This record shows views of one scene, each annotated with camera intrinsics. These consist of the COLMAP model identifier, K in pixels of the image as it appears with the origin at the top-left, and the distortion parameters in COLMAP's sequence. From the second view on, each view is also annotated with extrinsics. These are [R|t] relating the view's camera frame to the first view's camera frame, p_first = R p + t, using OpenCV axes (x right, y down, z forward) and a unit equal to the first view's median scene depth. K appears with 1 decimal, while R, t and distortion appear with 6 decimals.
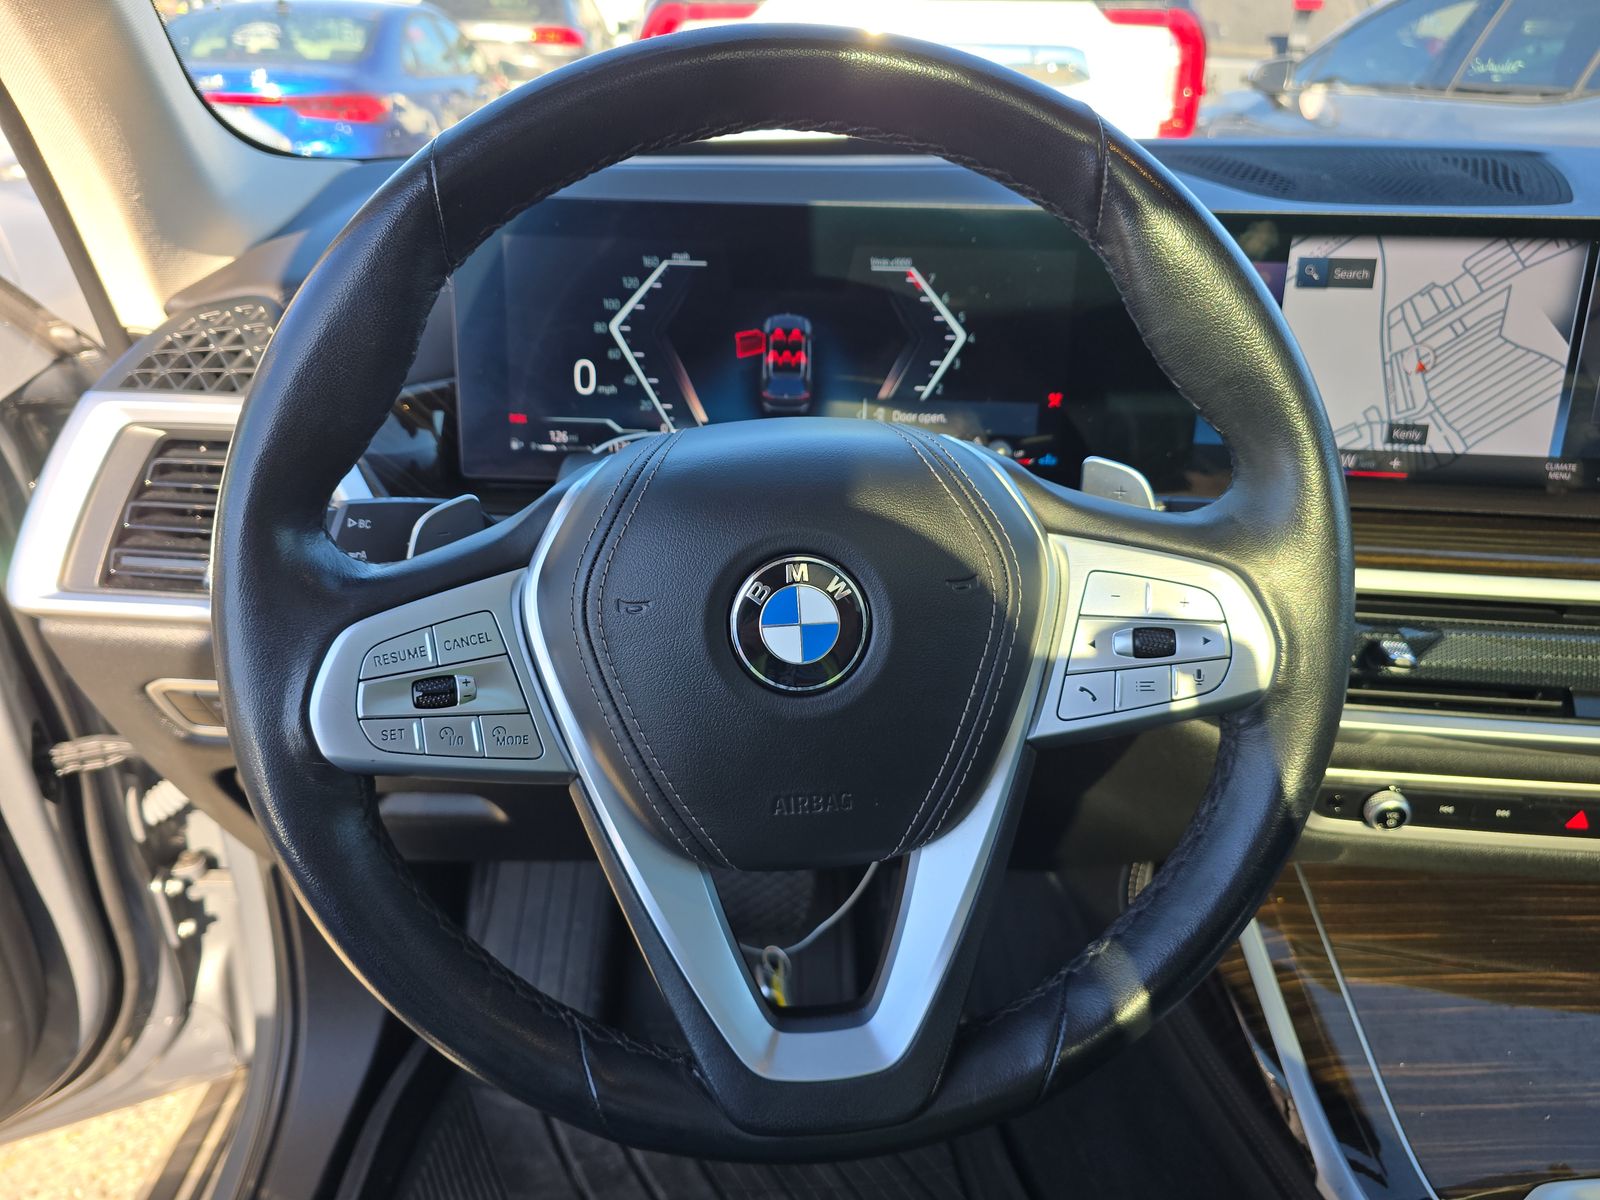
lens RADIAL K [[1079.0, 0, 794.5], [0, 1079.0, 592.2], [0, 0, 1]] dist [0.020385, -0.017397]
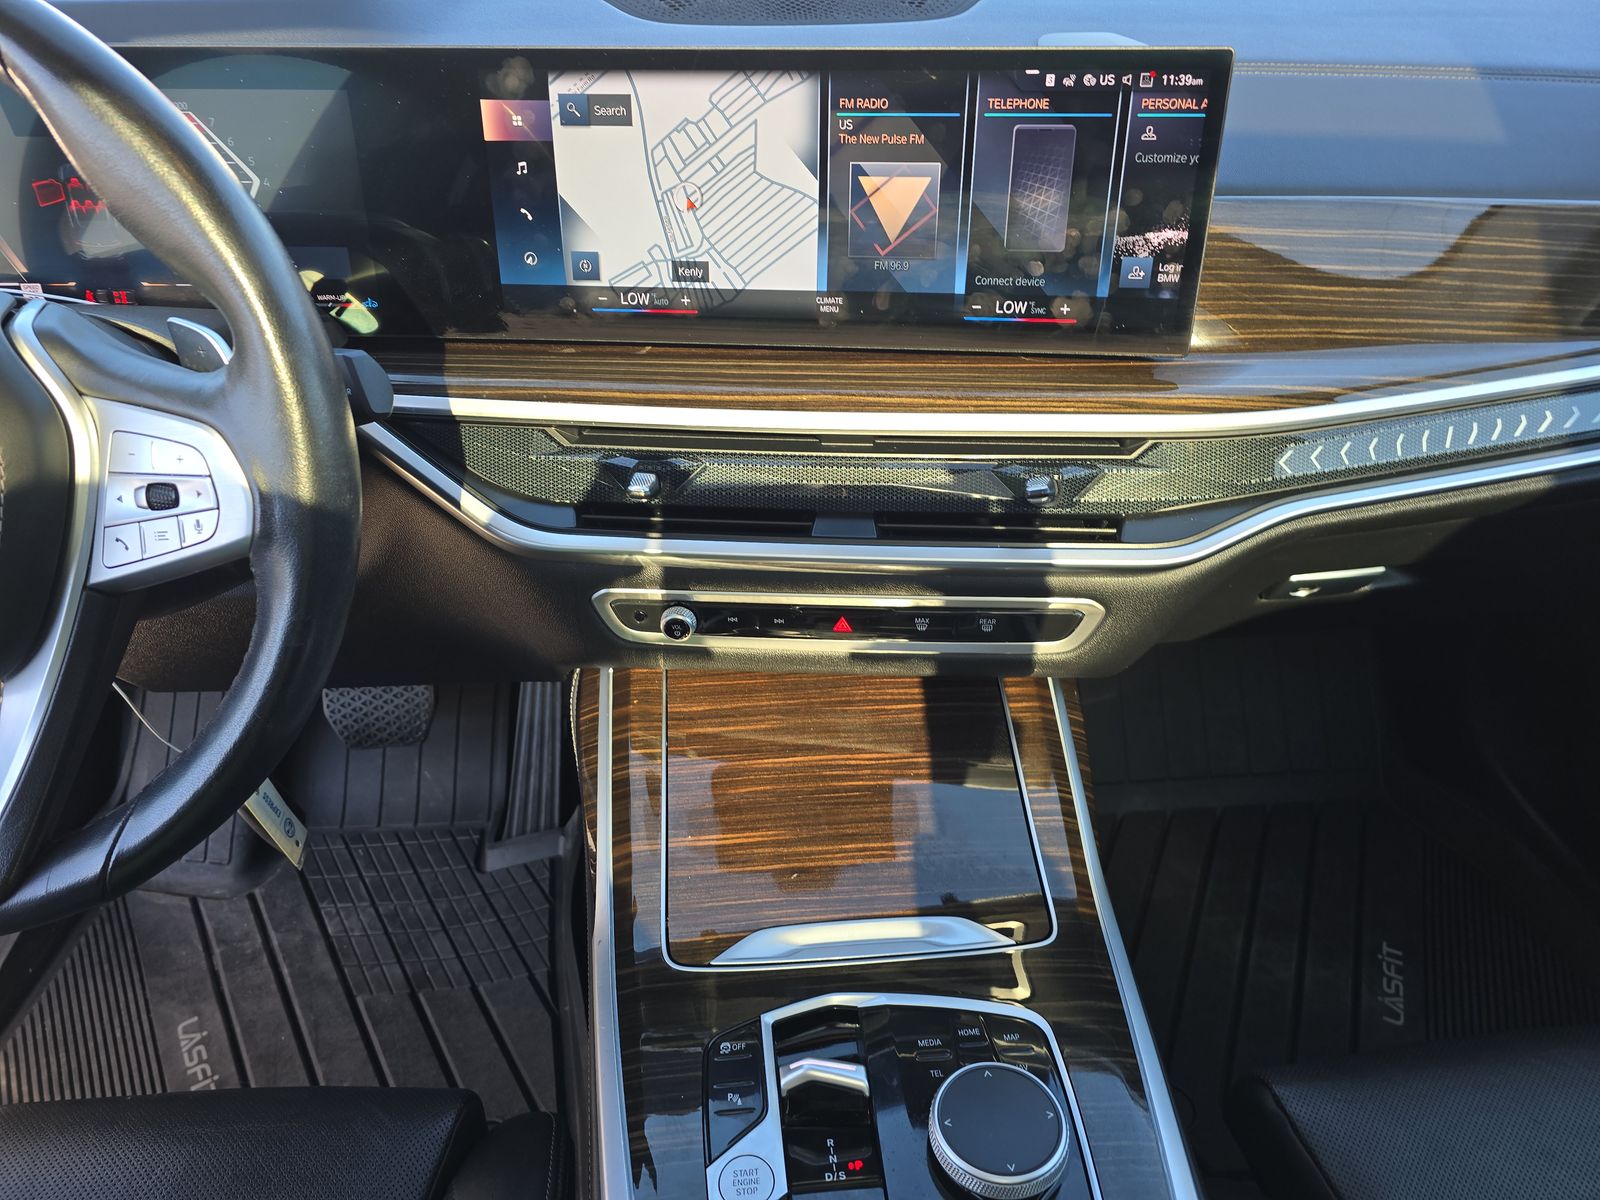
lens RADIAL K [[1079.0, 0, 797.8], [0, 1079.0, 605.8], [0, 0, 1]] dist [0.020385, -0.017397]
pose [[0.998955, -0.036476, 0.027537, 0.641050], [0.030698, 0.981887, 0.186965, -0.021253], [-0.033858, -0.185925, 0.981980, -0.091991]]
